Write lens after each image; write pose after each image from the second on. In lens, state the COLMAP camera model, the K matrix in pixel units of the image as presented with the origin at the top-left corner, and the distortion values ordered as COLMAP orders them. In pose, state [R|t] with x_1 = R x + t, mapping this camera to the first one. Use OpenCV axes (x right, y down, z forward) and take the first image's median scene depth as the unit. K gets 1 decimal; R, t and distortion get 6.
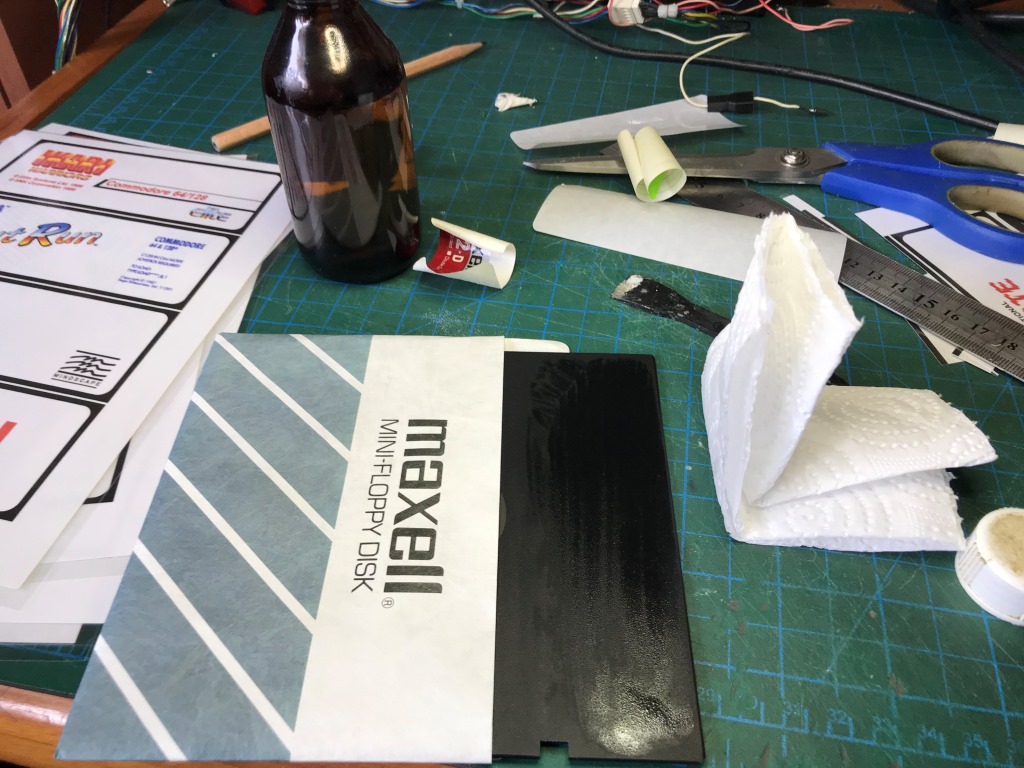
lens RADIAL K [[854.0, 0, 512.0], [0, 854.0, 384.0], [0, 0, 1]] dist [-0.028631, 0.003349]
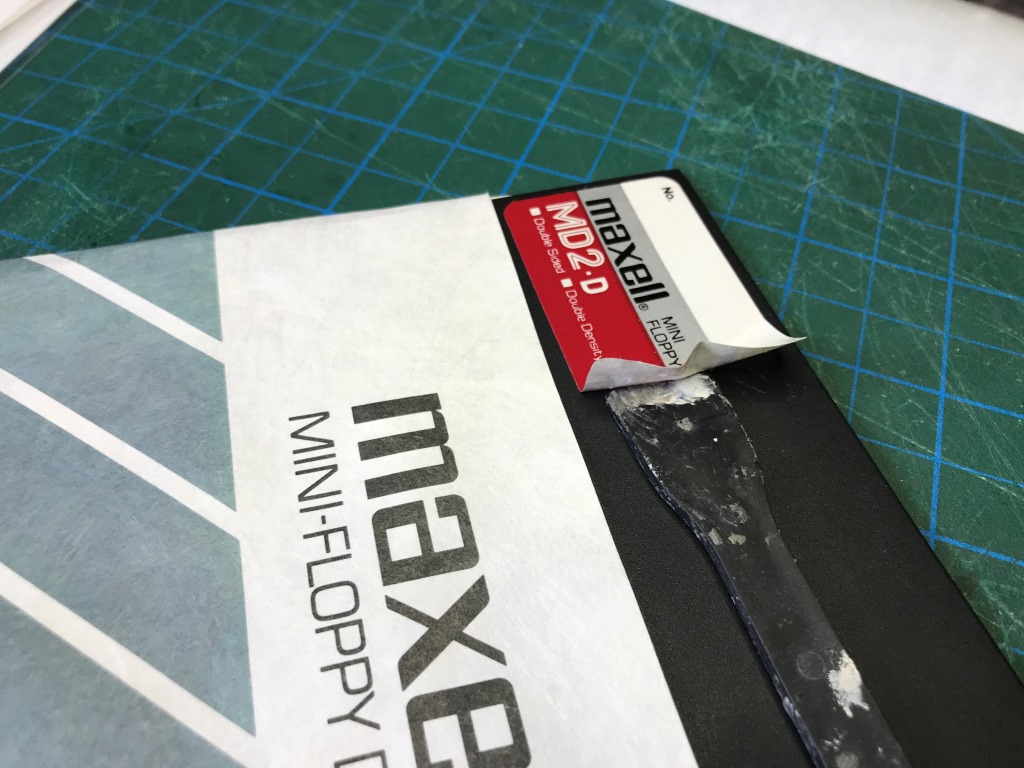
lens RADIAL K [[854.0, 0, 512.0], [0, 854.0, 384.0], [0, 0, 1]] dist [-0.028631, 0.003349]
pose [[0.961396, -0.178218, 0.209658, -0.136601], [0.144659, 0.975482, 0.165857, -0.033192], [-0.234076, -0.129125, 0.963605, 0.573374]]
